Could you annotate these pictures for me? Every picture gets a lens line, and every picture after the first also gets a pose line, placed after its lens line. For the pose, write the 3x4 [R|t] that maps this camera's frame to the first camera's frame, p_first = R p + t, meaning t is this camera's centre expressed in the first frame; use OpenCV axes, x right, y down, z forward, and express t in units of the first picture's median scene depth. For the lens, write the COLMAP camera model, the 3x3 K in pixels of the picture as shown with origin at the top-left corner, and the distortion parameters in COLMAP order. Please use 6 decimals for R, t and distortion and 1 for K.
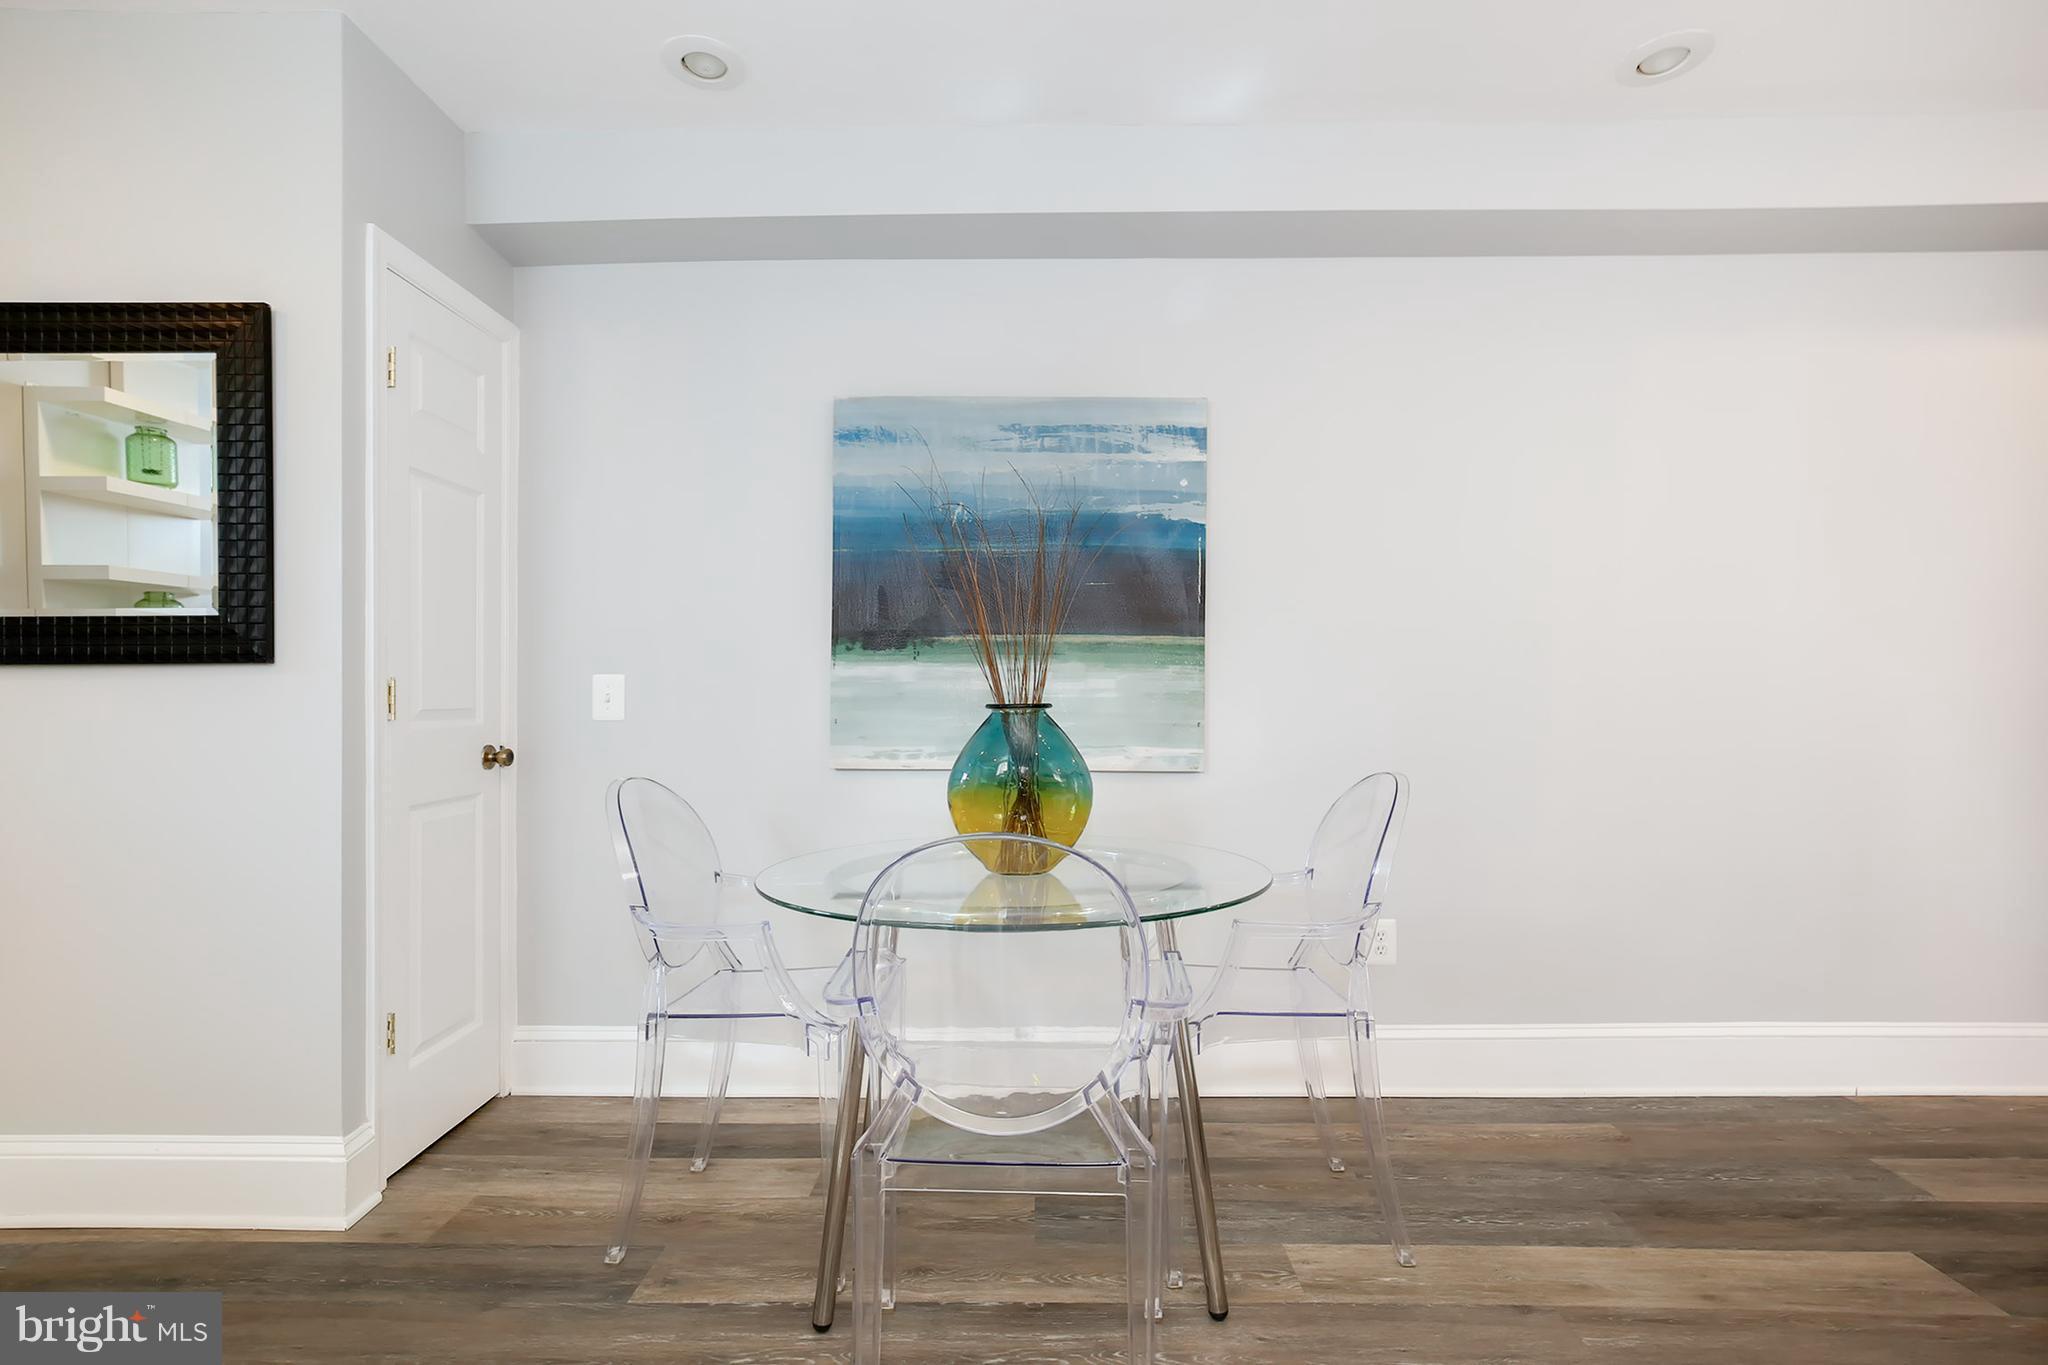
lens RADIAL K [[947.6, 0, 1020.4], [0, 947.6, 688.6], [0, 0, 1]] dist [0.000400, 0.000366]
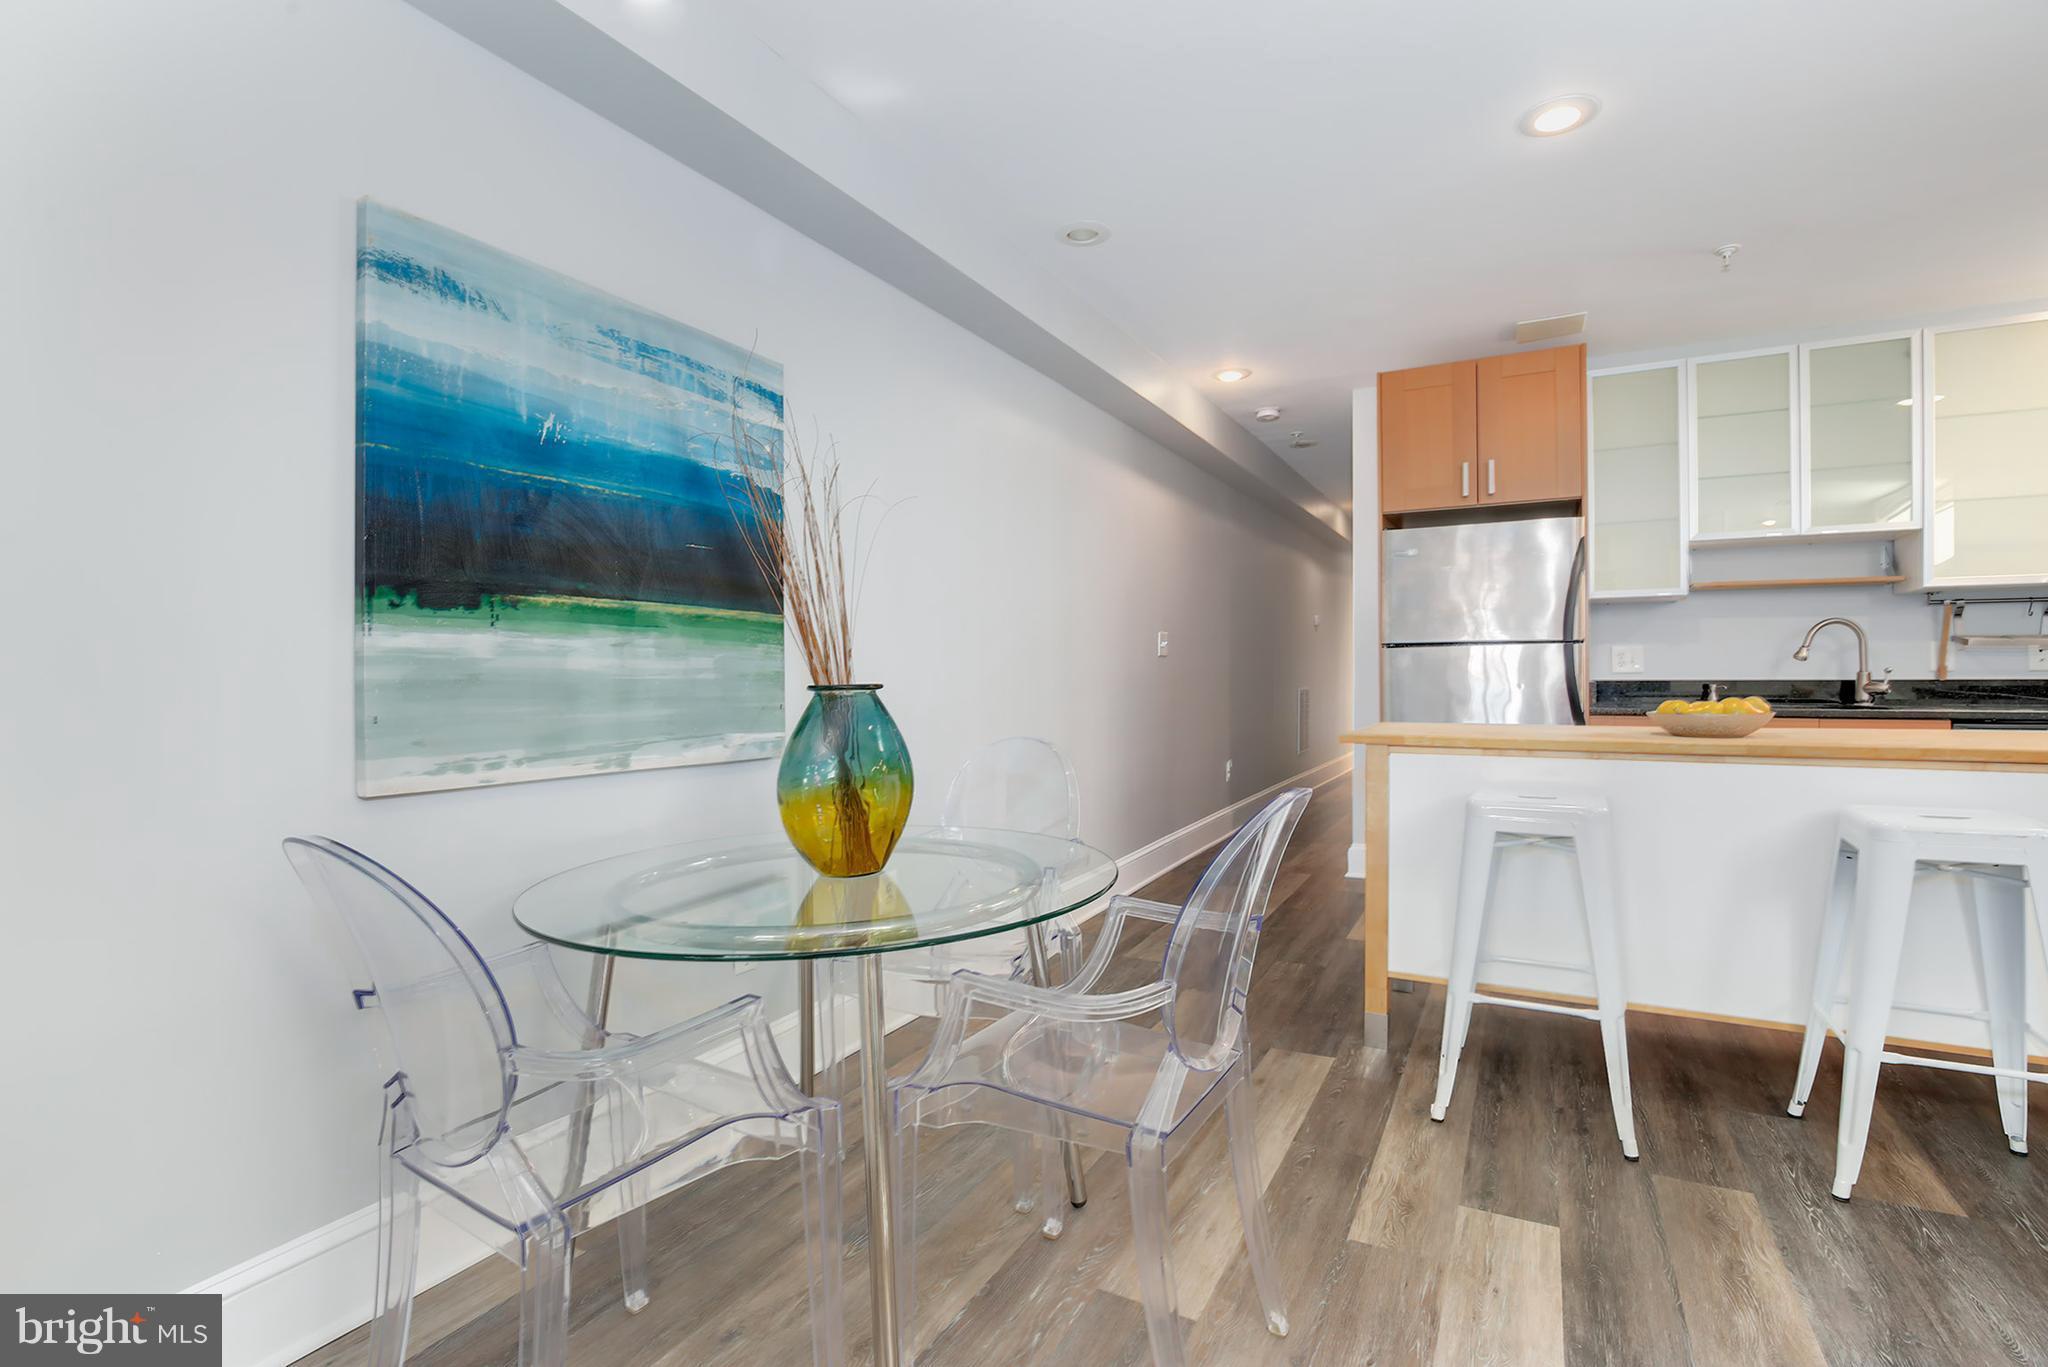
lens RADIAL K [[952.0, 0, 1025.3], [0, 952.0, 694.1], [0, 0, 1]] dist [-0.035787, 0.005140]
pose [[0.466926, -0.021206, 0.884042, -0.539311], [0.001192, 0.999727, 0.023352, 0.003334], [-0.884295, -0.009849, 0.466824, 0.335681]]
